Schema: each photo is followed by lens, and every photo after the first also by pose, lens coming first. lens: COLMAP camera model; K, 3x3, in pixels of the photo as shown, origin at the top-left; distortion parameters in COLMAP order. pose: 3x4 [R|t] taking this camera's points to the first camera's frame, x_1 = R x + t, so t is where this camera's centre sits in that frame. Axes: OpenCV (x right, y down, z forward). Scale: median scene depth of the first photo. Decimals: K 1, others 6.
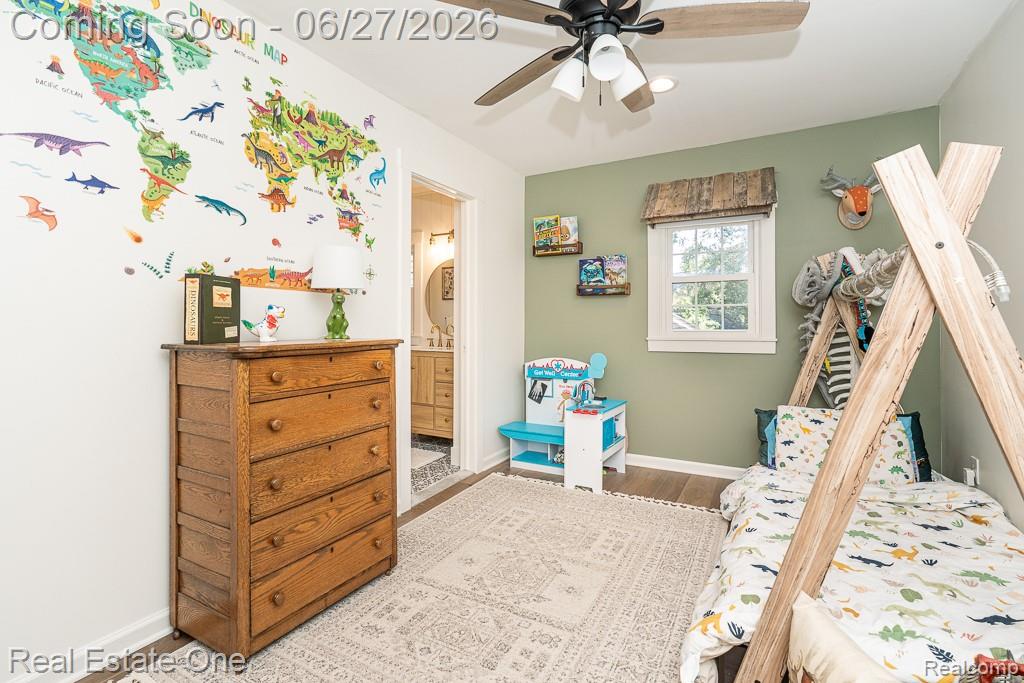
lens RADIAL K [[482.7, 0, 511.9], [0, 482.7, 322.3], [0, 0, 1]] dist [-0.000475, -0.000107]
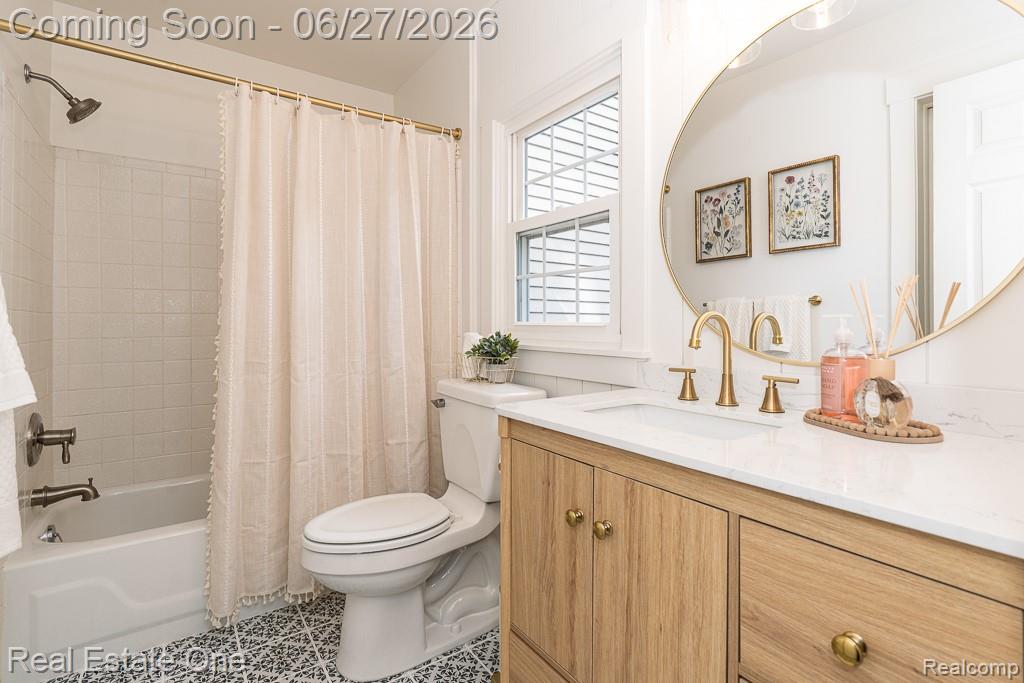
lens RADIAL K [[482.7, 0, 511.9], [0, 482.7, 322.3], [0, 0, 1]] dist [-0.000475, -0.000107]
pose [[0.895495, 0.002170, -0.445066, -0.186054], [-0.001707, 0.999998, 0.001443, 0.011848], [0.445068, -0.000533, 0.895496, 0.994974]]
